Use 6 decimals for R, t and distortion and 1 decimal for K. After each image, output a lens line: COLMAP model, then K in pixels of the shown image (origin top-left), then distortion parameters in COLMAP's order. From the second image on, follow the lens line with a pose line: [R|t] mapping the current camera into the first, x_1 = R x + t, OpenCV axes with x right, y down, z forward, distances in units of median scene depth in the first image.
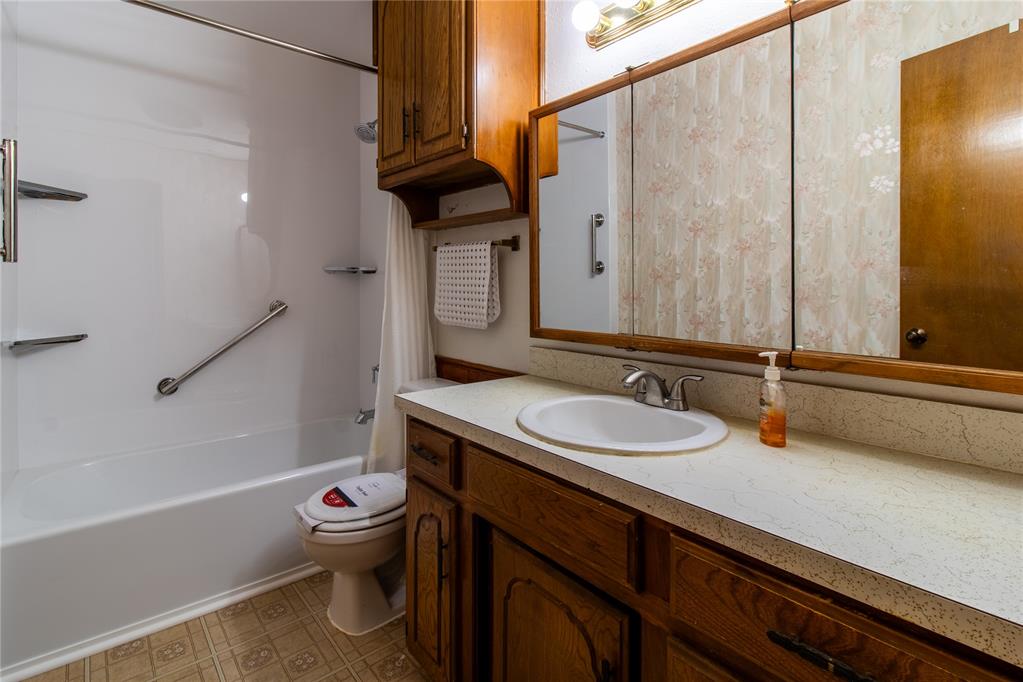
lens RADIAL K [[483.5, 0, 510.0], [0, 483.5, 288.8], [0, 0, 1]] dist [0.001952, -0.001247]
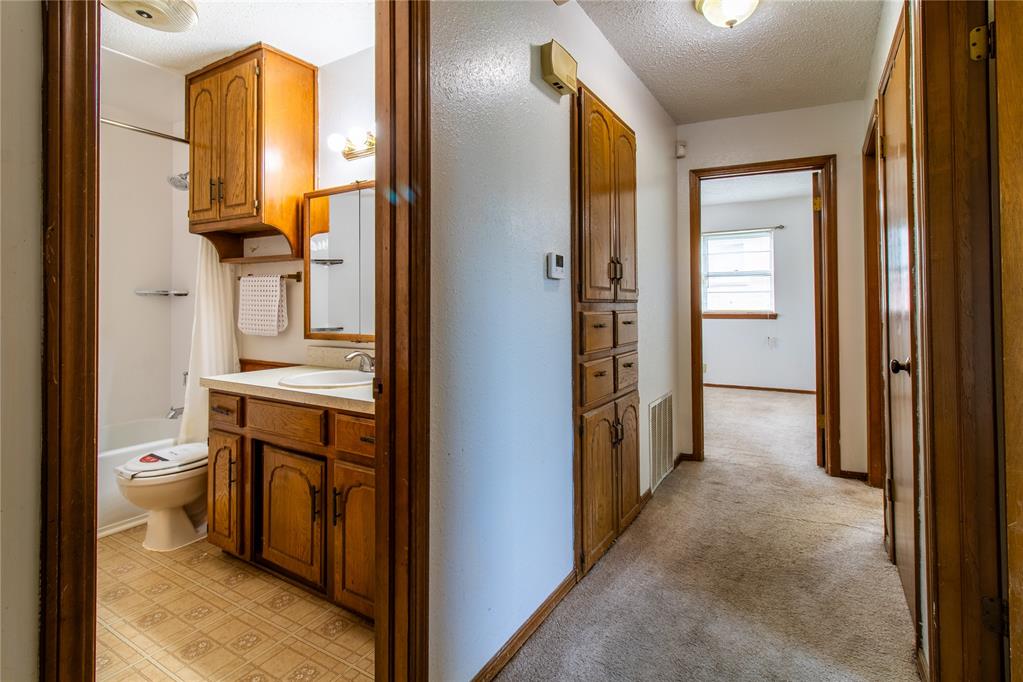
lens RADIAL K [[483.5, 0, 533.8], [0, 483.5, 300.1], [0, 0, 1]] dist [0.001952, -0.001247]
pose [[0.940927, 0.000136, 0.338608, 0.204177], [0.006129, 0.999829, -0.017431, 0.007409], [-0.338553, 0.018476, 0.940766, -0.688237]]
